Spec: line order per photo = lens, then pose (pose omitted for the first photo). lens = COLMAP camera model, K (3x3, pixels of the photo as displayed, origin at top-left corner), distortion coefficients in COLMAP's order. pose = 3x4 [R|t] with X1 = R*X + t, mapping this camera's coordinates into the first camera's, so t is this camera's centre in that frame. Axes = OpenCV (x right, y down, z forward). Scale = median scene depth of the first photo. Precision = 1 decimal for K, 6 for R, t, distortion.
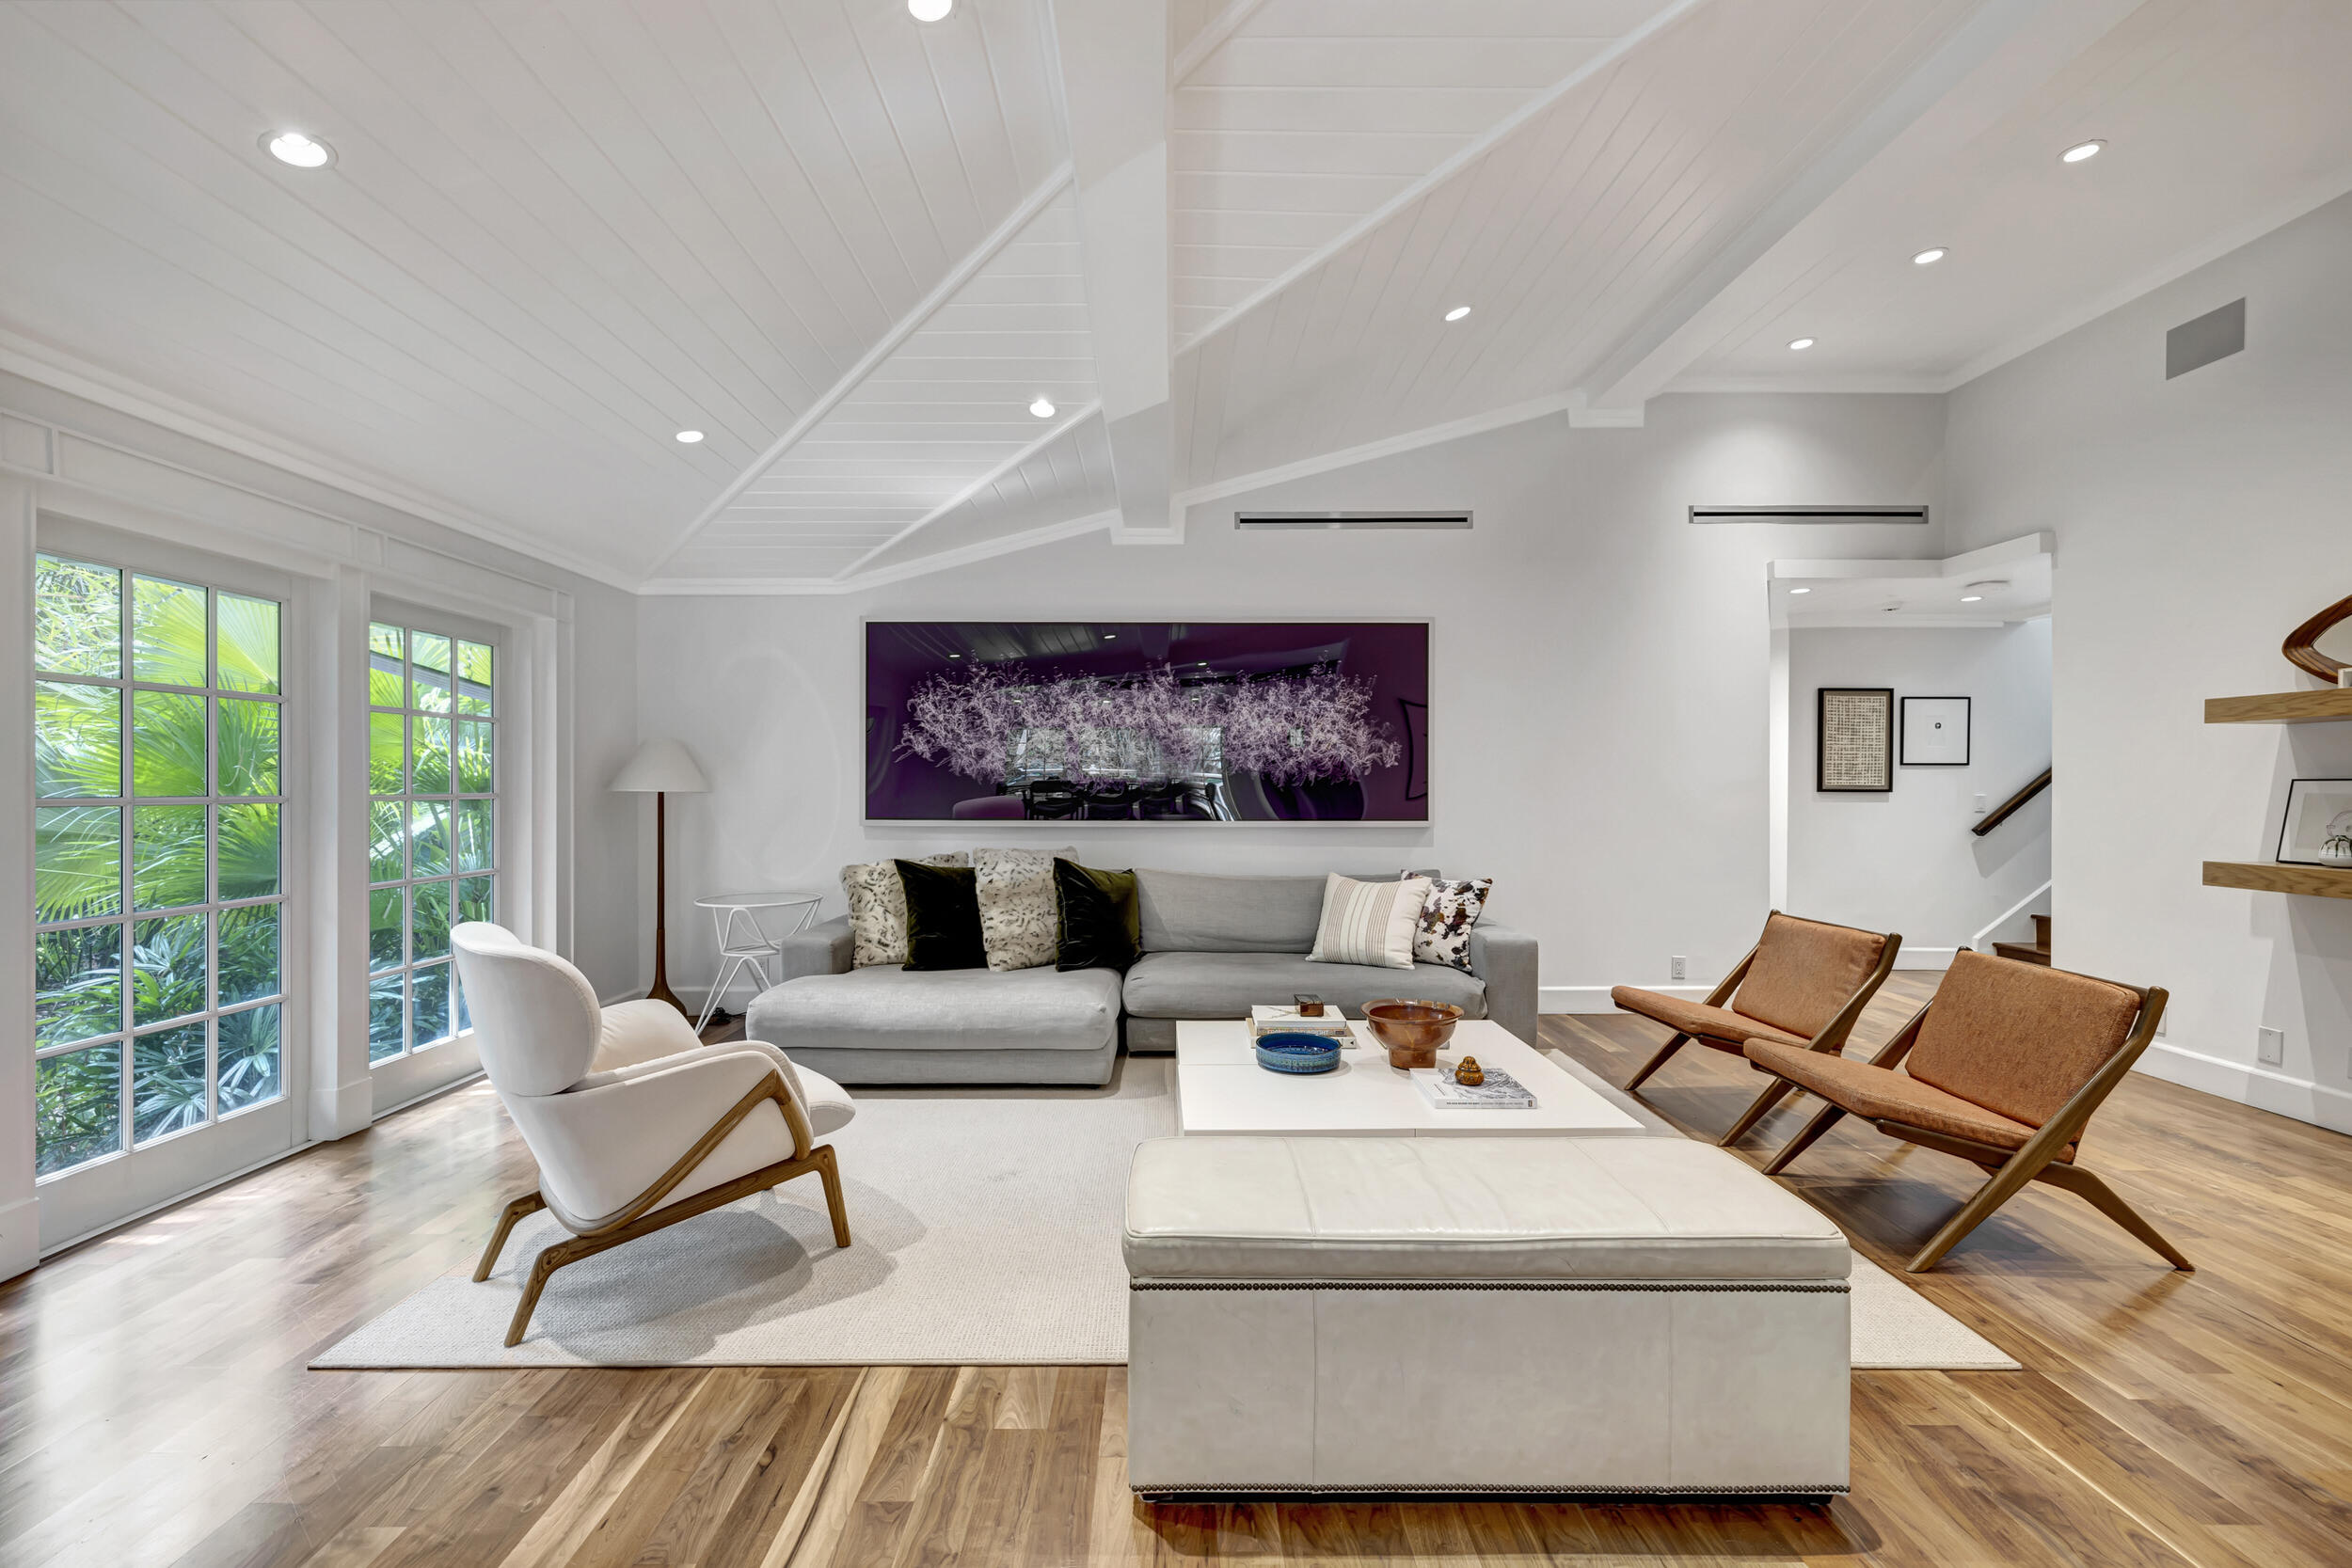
lens RADIAL K [[1000.8, 0, 1171.5], [0, 1000.8, 786.9], [0, 0, 1]] dist [-0.000184, -0.000219]
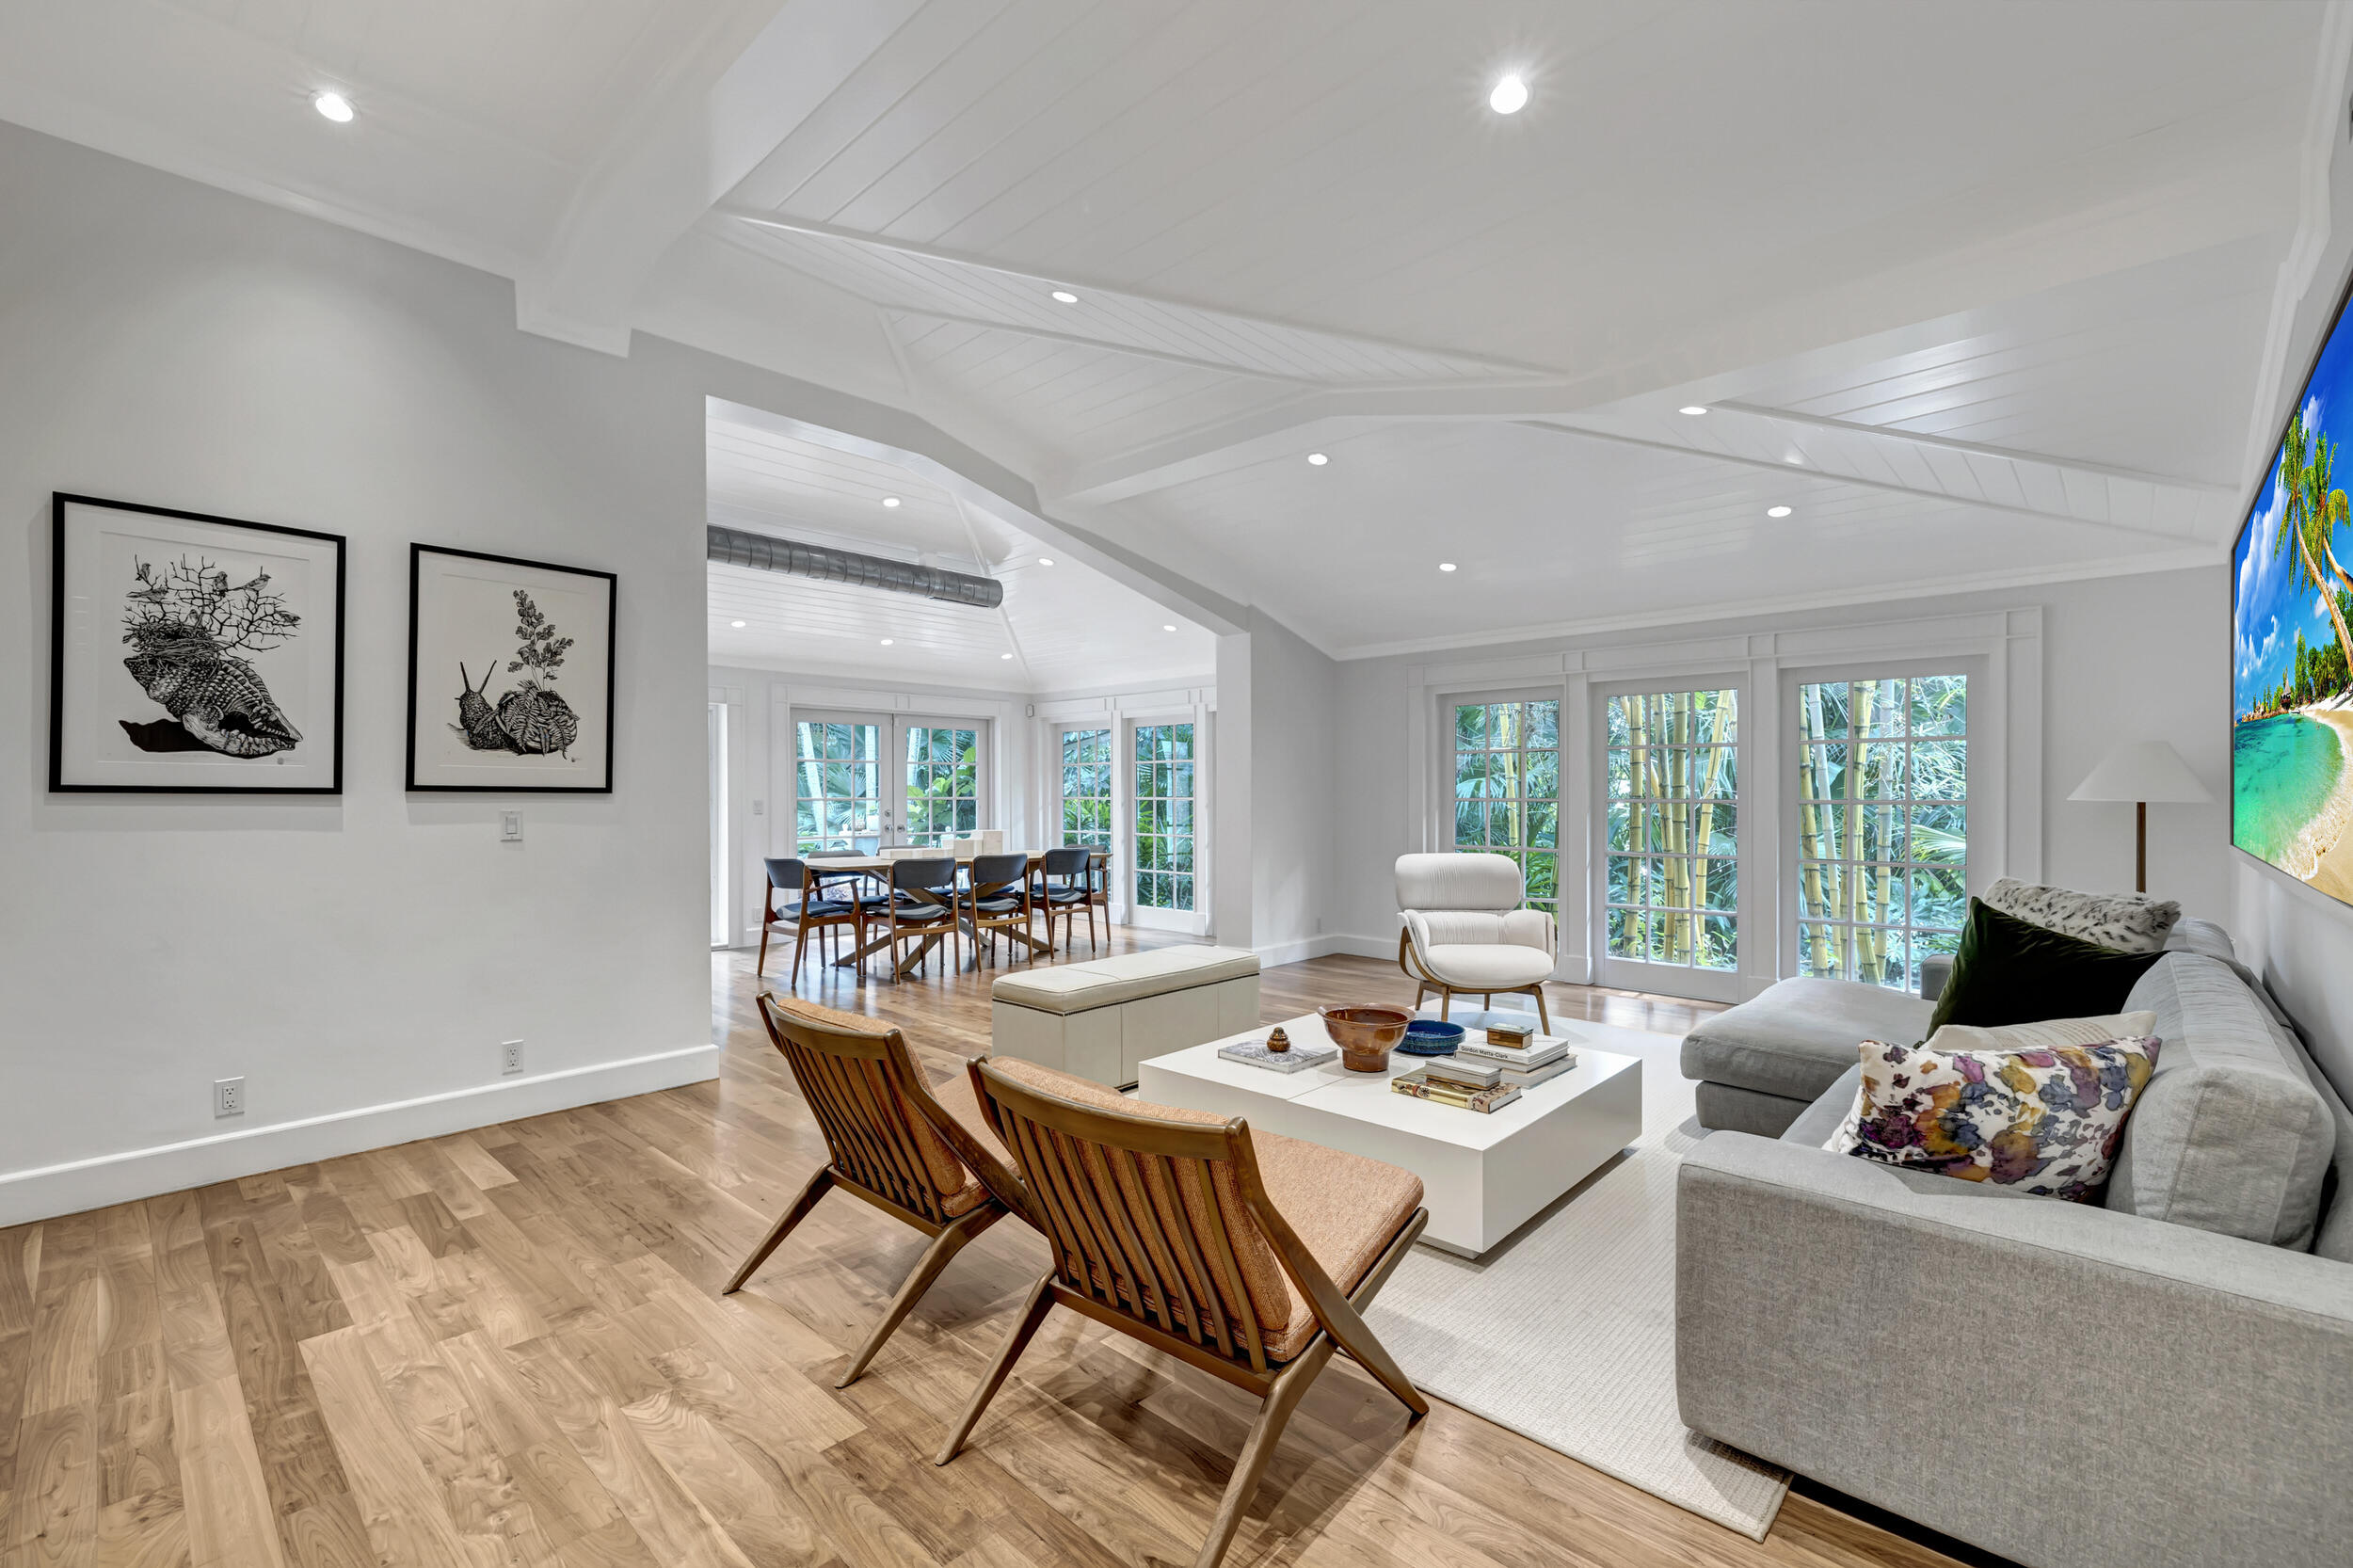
lens RADIAL K [[1001.3, 0, 1172.0], [0, 1001.3, 786.9], [0, 0, 1]] dist [-0.000184, -0.000219]
pose [[-0.681232, -0.008727, -0.732016, 0.697513], [-0.004444, 0.999960, -0.007785, 0.001891], [0.732054, -0.002050, -0.681243, 0.956651]]
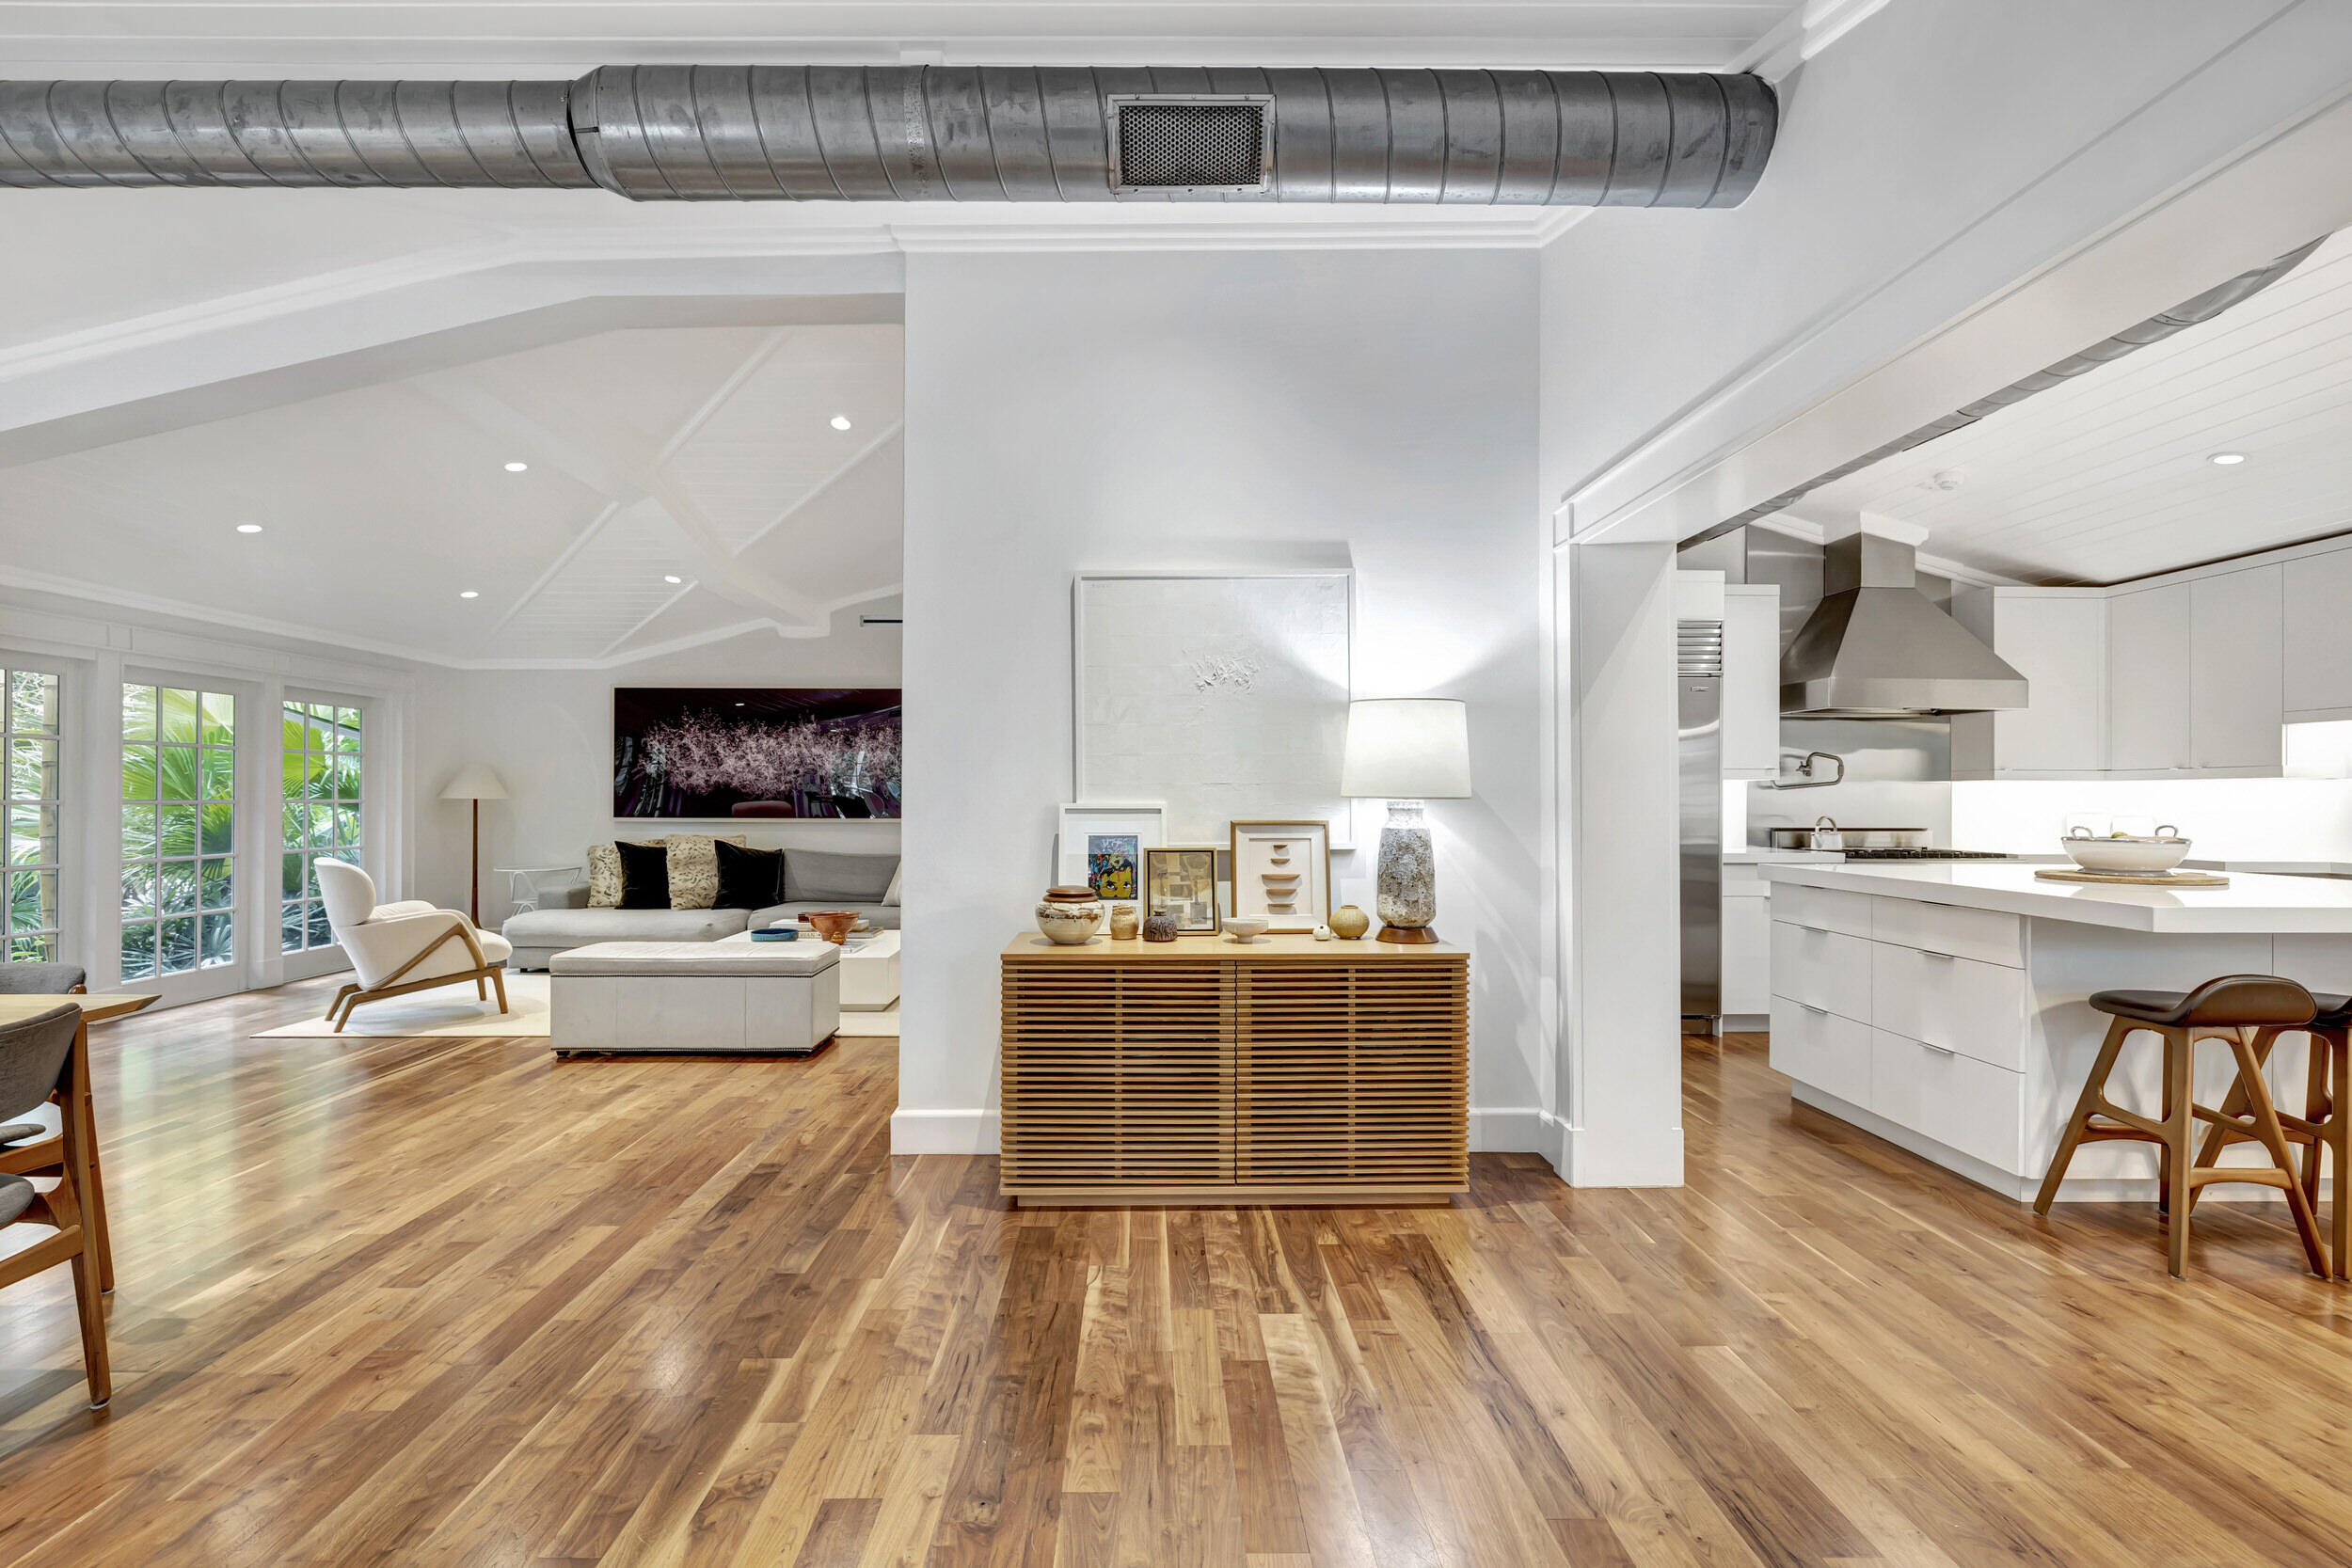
lens RADIAL K [[1049.6, 0, 1150.8], [0, 1049.6, 790.4], [0, 0, 1]] dist [0.000324, 0.000789]
pose [[0.999992, 0.001332, 0.003658, 0.518768], [-0.001305, 0.999970, -0.007572, 0.002781], [-0.003668, 0.007567, 0.999965, -0.617069]]
